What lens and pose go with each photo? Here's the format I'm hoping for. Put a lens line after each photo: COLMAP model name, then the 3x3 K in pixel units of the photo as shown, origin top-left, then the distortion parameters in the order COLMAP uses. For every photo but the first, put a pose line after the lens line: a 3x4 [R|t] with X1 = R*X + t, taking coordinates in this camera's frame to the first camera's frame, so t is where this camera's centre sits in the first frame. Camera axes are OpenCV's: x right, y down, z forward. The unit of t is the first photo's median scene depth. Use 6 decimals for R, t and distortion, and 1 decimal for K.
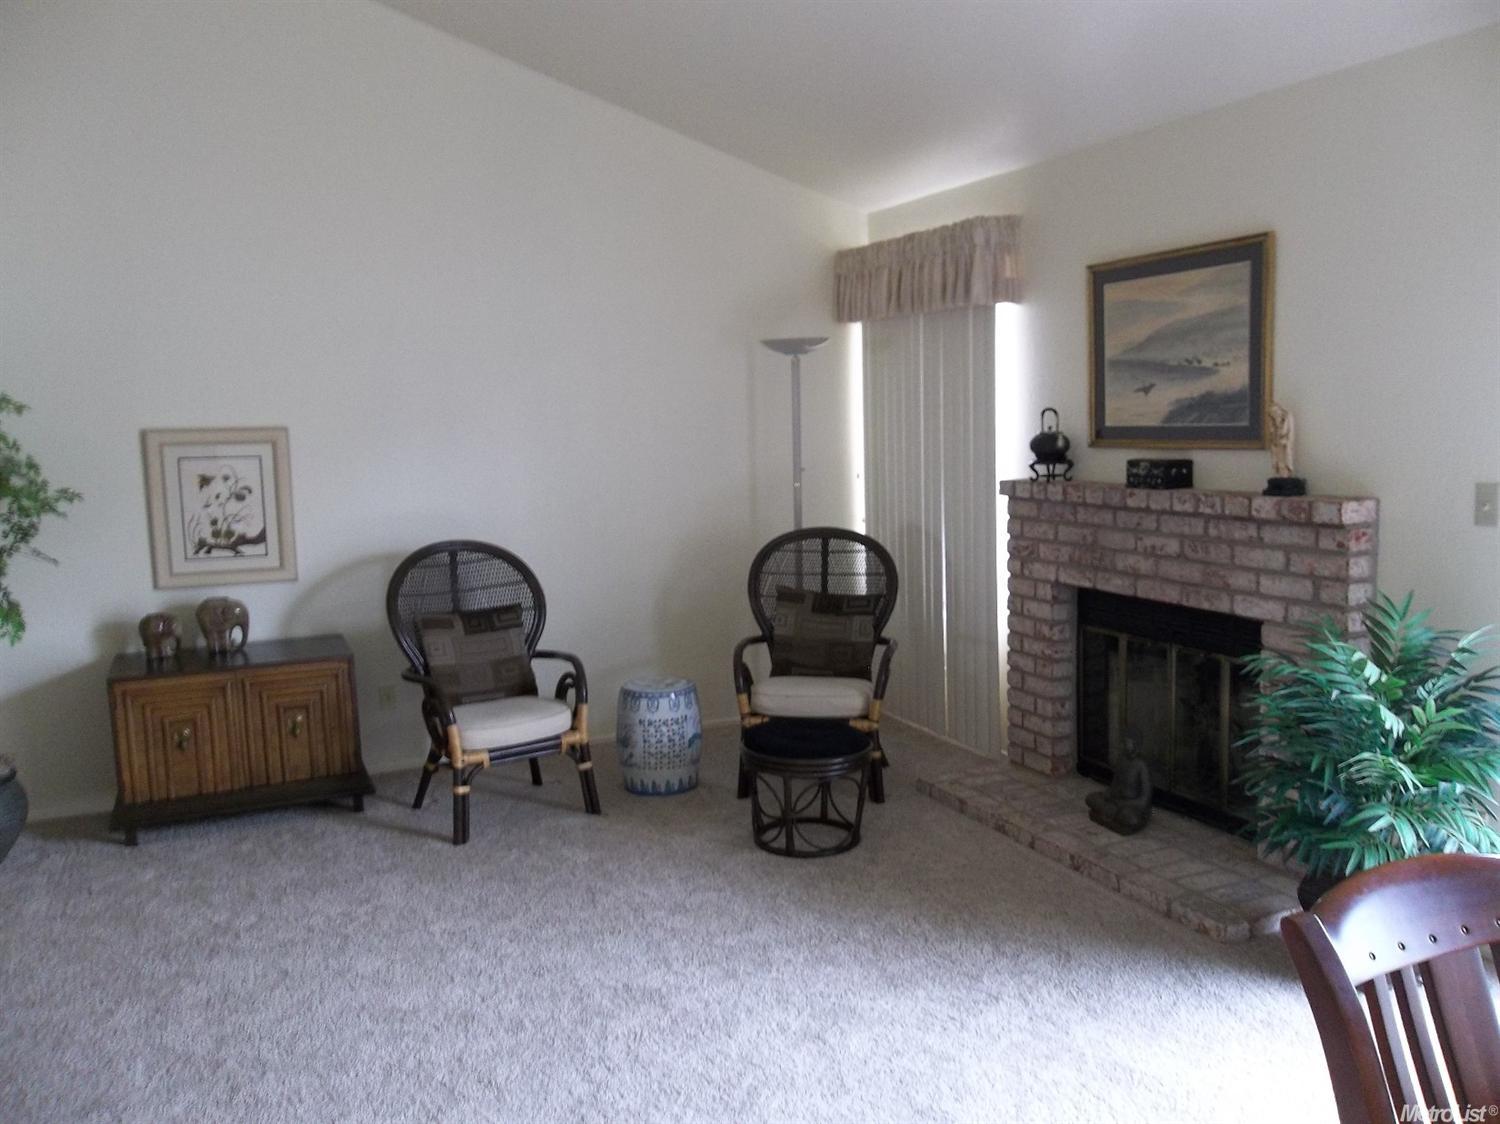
lens RADIAL K [[1200.3, 0, 750.0], [0, 1200.3, 562.0], [0, 0, 1]] dist [0.008801, 0.004689]
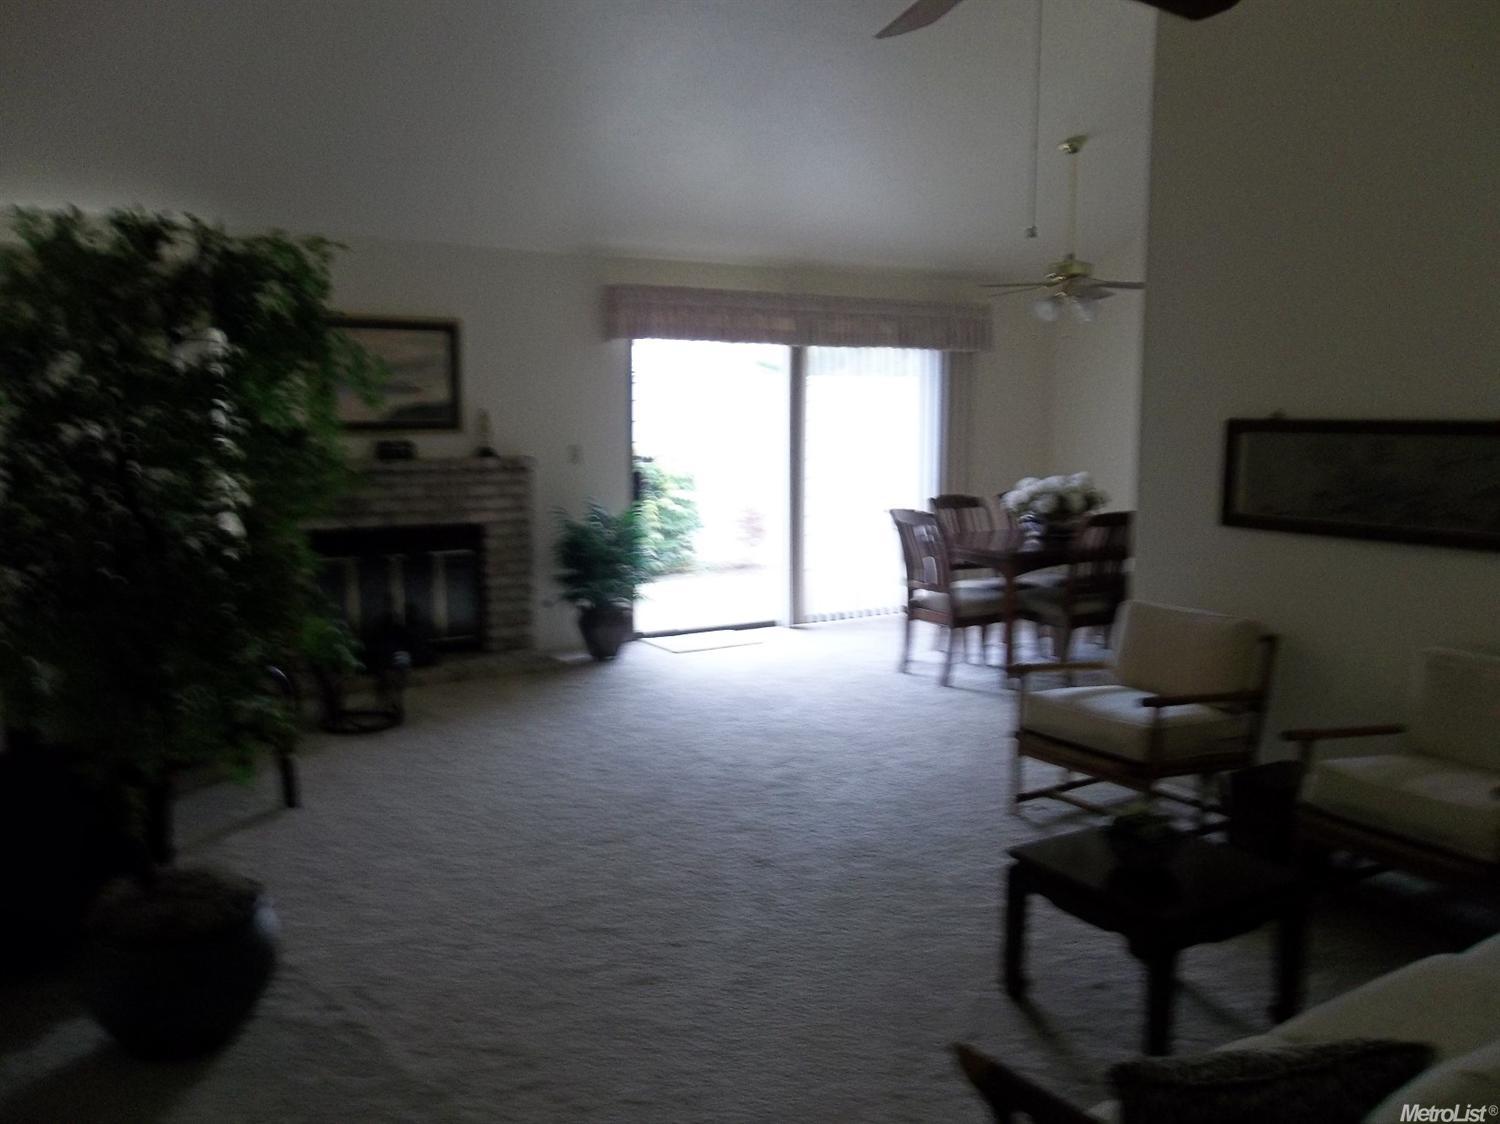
lens RADIAL K [[1200.3, 0, 750.0], [0, 1200.3, 562.0], [0, 0, 1]] dist [0.008801, 0.004689]
pose [[-0.164783, -0.086829, 0.982501, -1.441924], [0.121428, 0.986754, 0.107570, -0.042362], [-0.978827, 0.137029, -0.152057, 0.826969]]
